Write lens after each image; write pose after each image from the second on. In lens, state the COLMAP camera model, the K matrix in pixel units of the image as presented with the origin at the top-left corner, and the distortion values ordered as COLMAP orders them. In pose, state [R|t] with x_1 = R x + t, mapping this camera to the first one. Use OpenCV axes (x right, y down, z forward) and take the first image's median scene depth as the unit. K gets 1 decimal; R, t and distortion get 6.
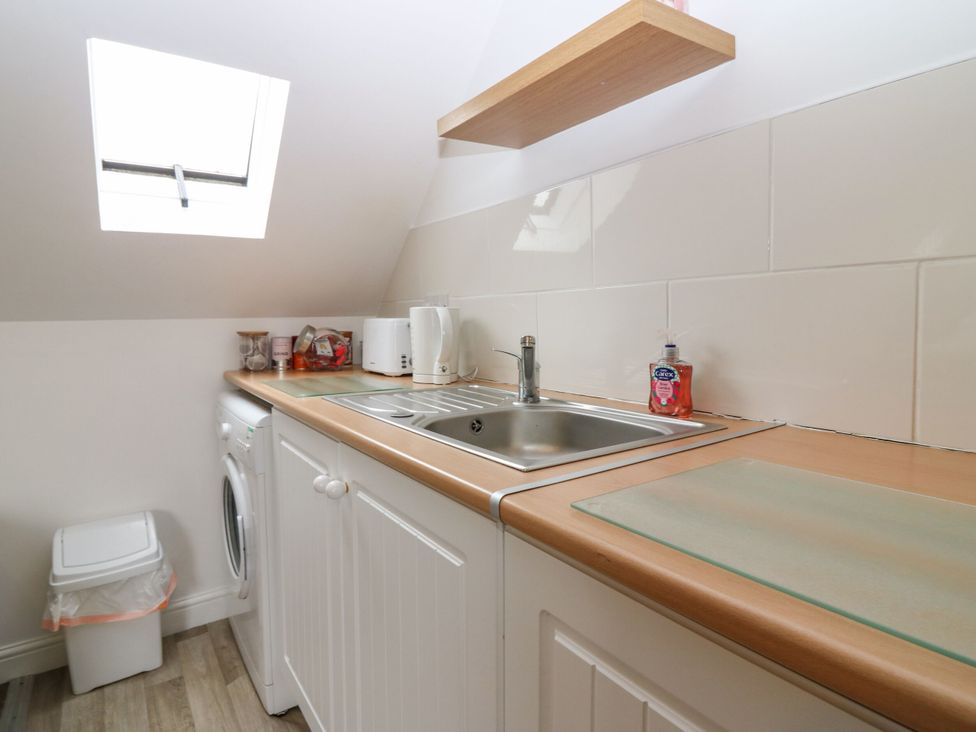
lens RADIAL K [[512.7, 0, 485.6], [0, 512.7, 354.7], [0, 0, 1]] dist [-0.001040, -0.013512]
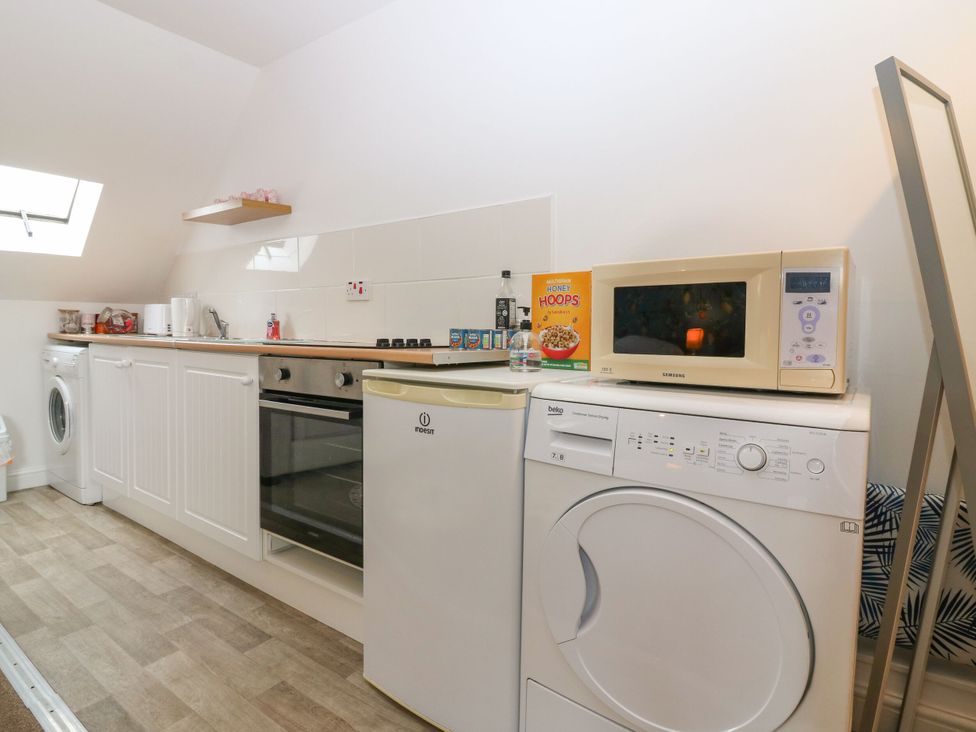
lens RADIAL K [[512.7, 0, 485.6], [0, 512.7, 354.7], [0, 0, 1]] dist [-0.001040, -0.013512]
pose [[0.945535, 0.010633, 0.325347, 0.303931], [-0.003902, 0.999765, -0.021336, 0.138169], [-0.325497, 0.018905, 0.945354, -1.051658]]
